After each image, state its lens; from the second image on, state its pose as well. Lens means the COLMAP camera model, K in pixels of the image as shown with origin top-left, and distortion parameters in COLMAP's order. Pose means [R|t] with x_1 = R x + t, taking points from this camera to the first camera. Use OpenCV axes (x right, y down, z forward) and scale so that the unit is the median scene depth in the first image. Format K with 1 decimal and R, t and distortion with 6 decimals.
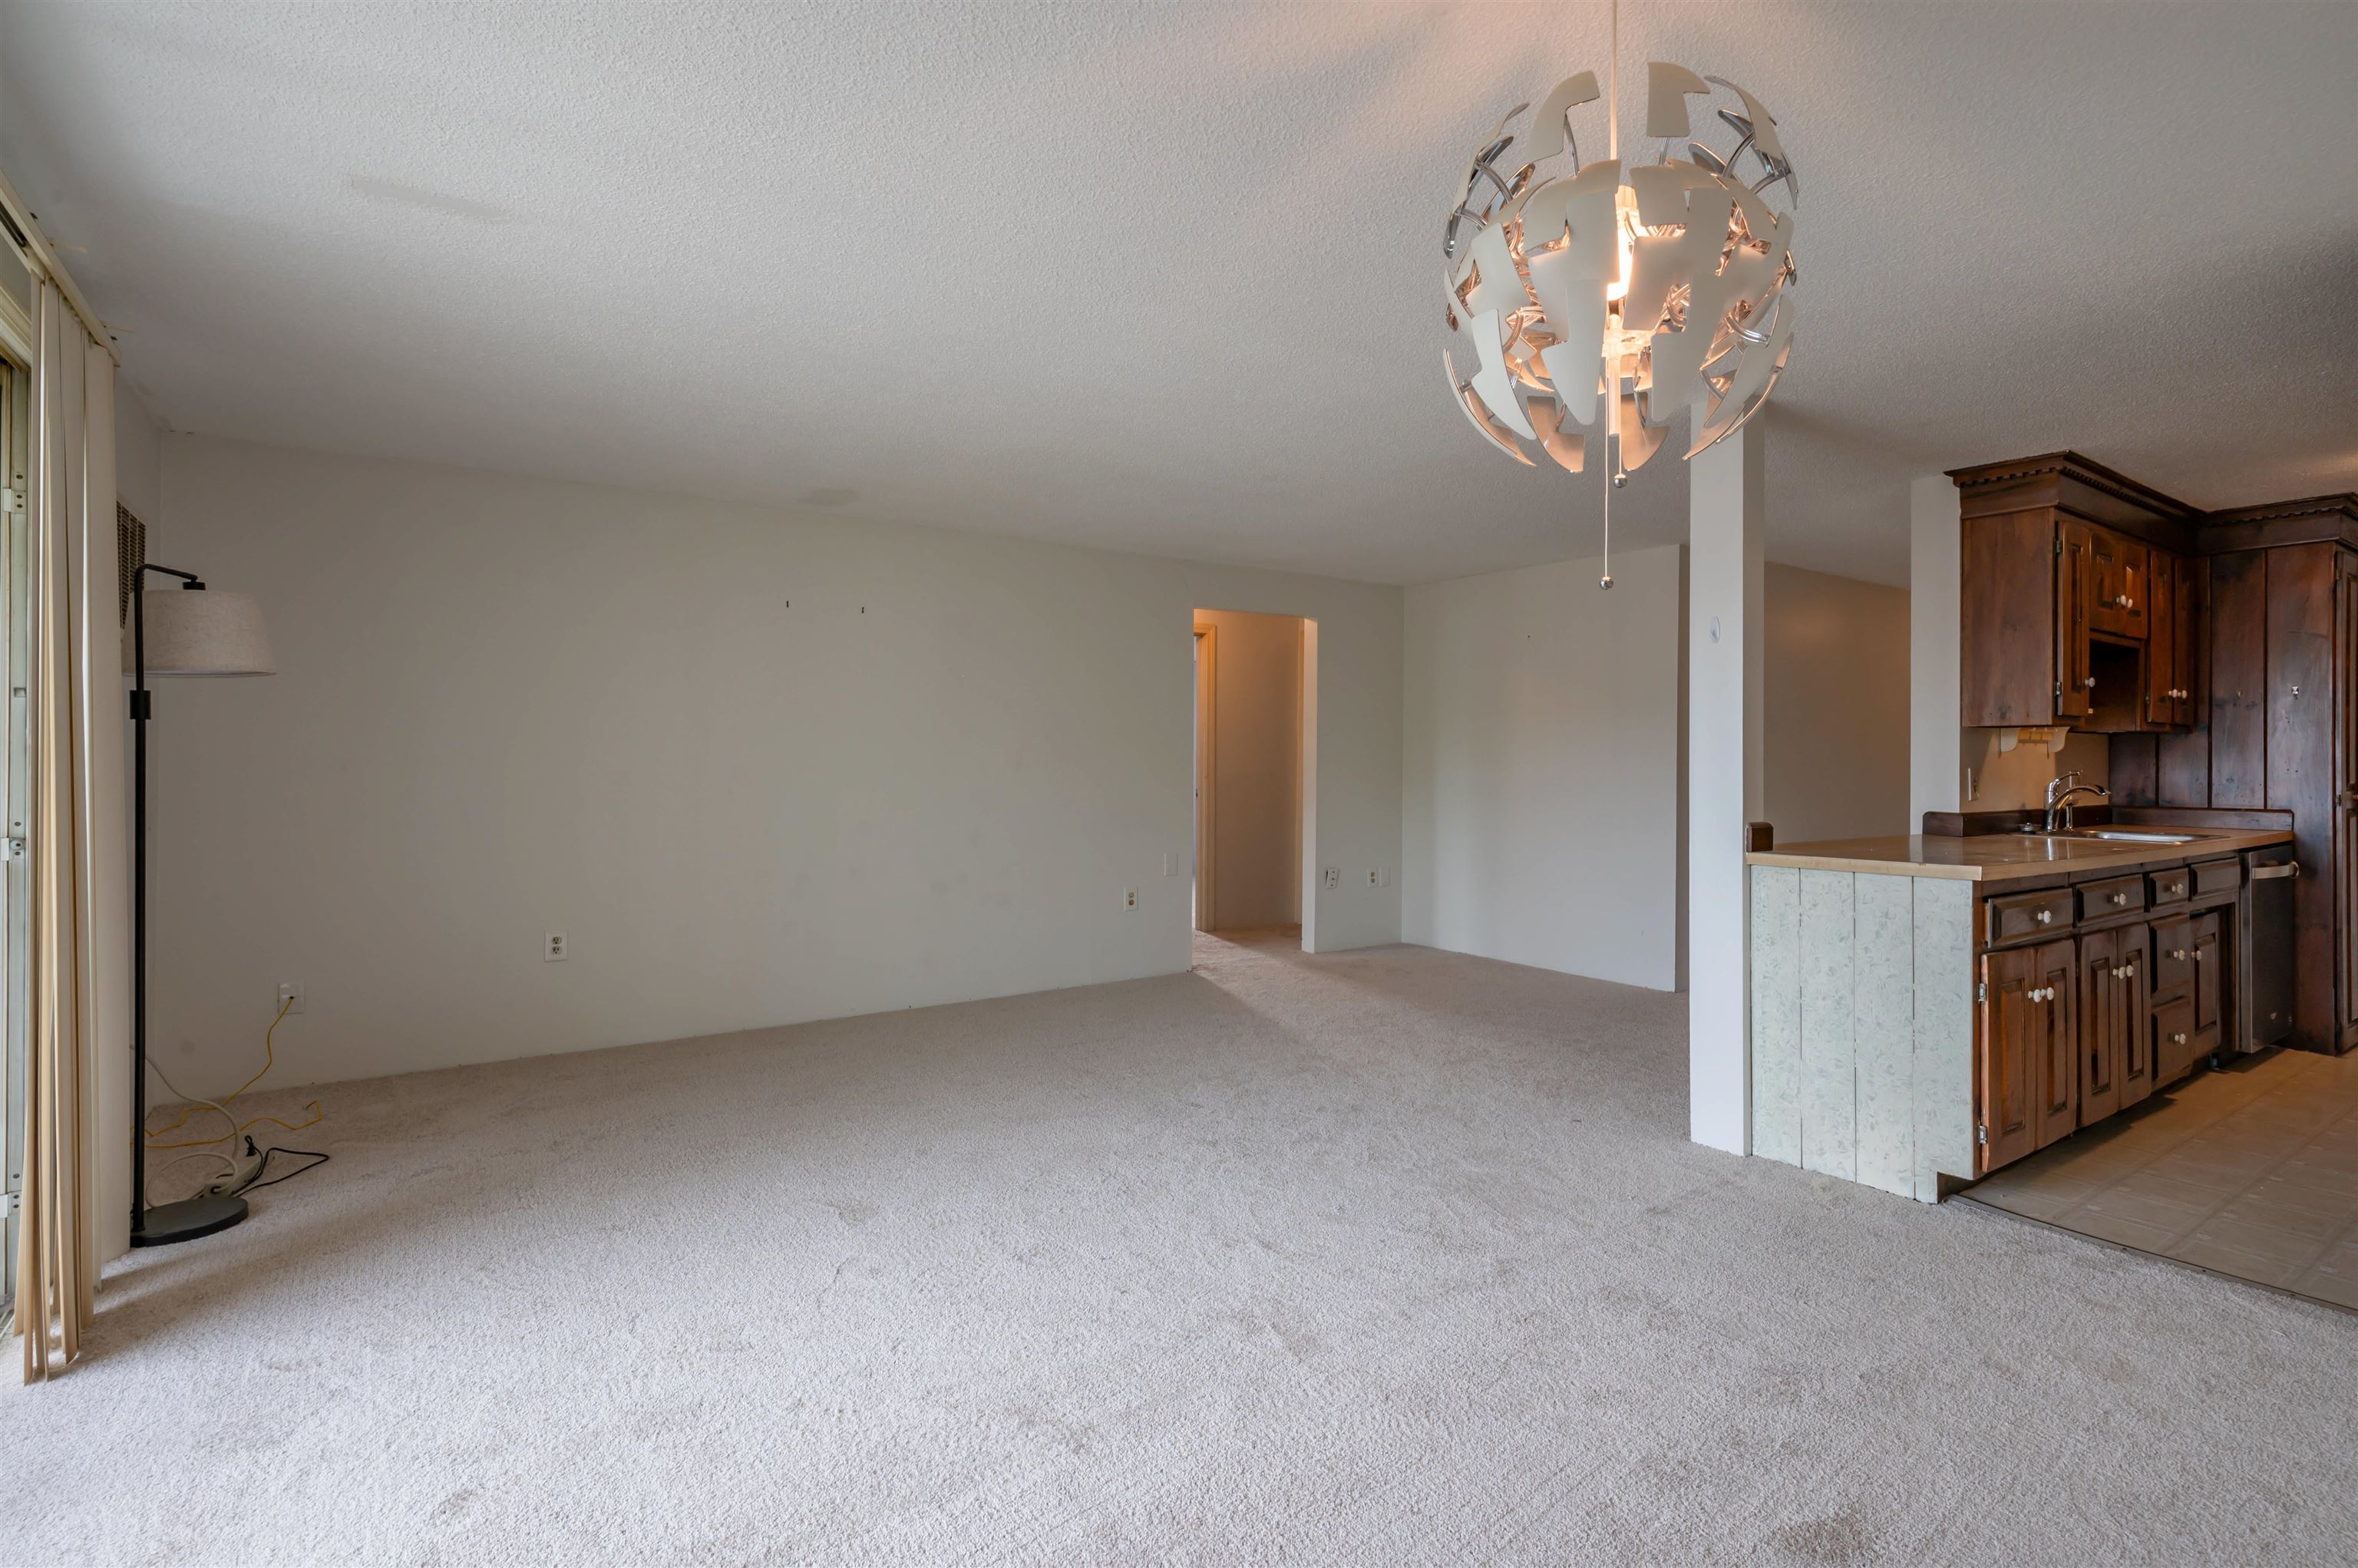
lens RADIAL K [[1228.3, 0, 1182.9], [0, 1228.3, 756.9], [0, 0, 1]] dist [0.000588, 0.000271]
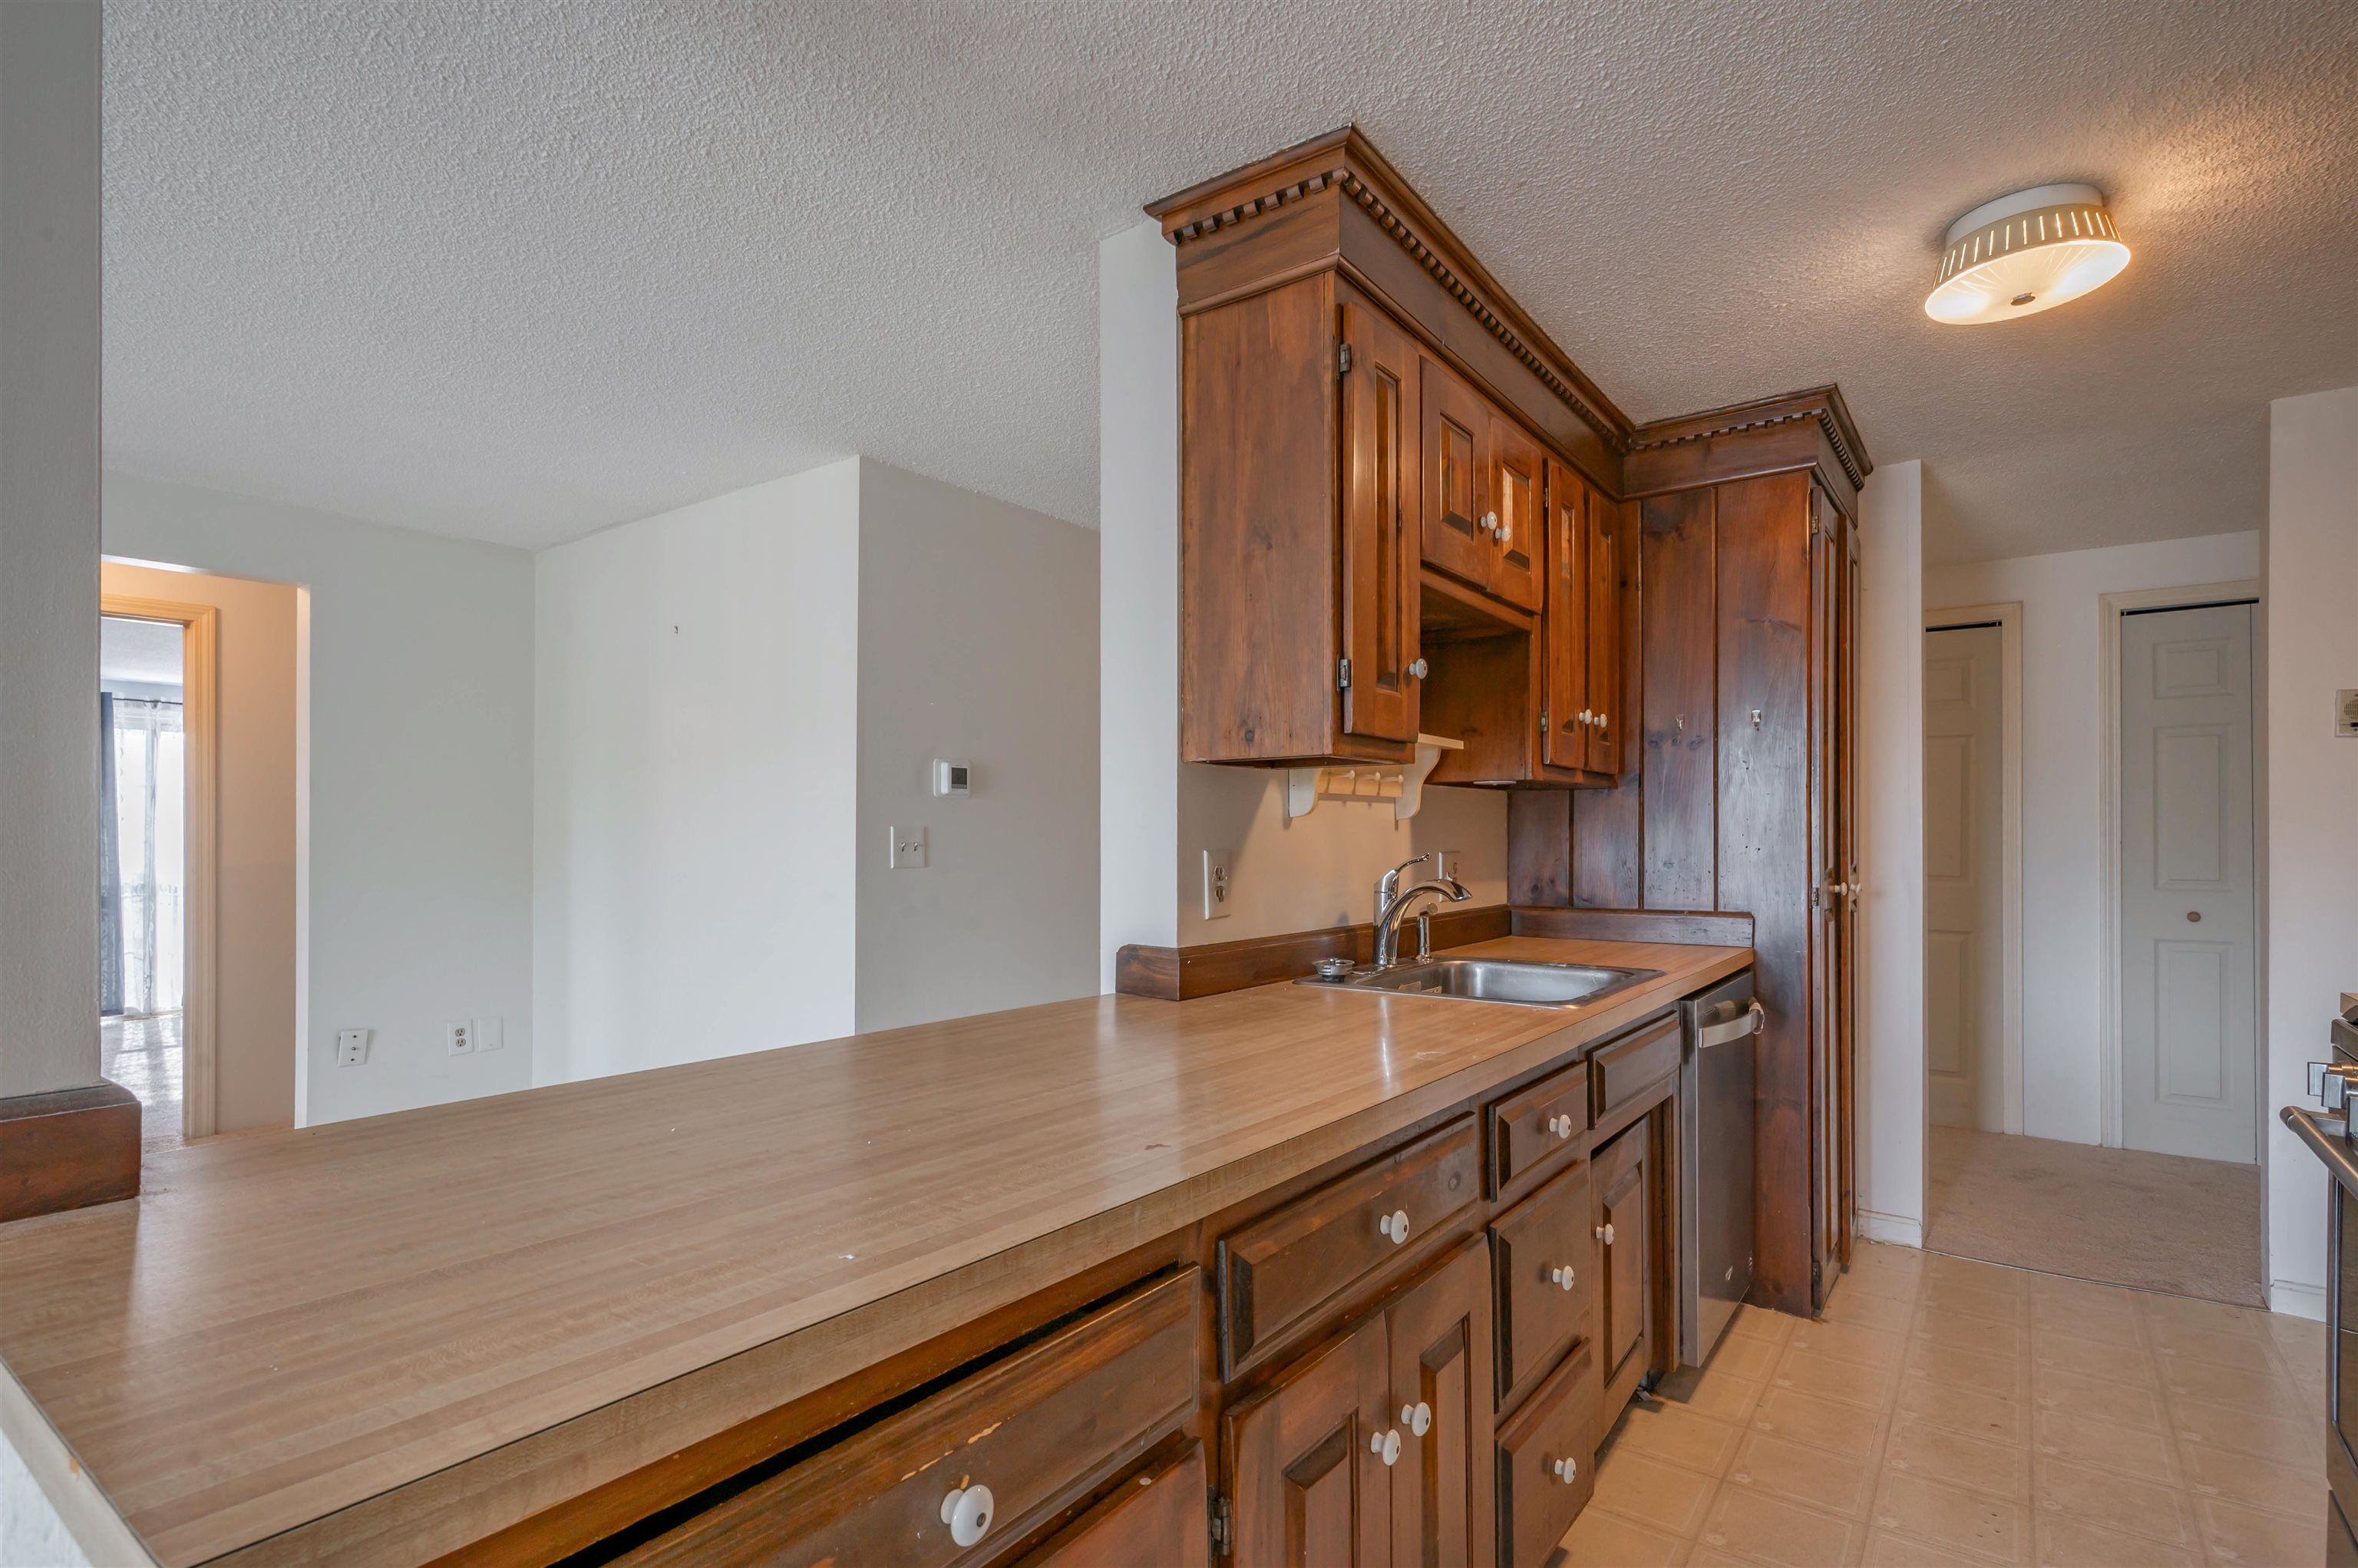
lens RADIAL K [[1140.1, 0, 1174.7], [0, 1140.1, 841.3], [0, 0, 1]] dist [-0.001738, -0.000012]
pose [[0.958881, -0.006174, 0.283740, 0.476090], [0.004717, 0.999972, 0.005818, 0.003093], [-0.283768, -0.004240, 0.958884, 0.549470]]
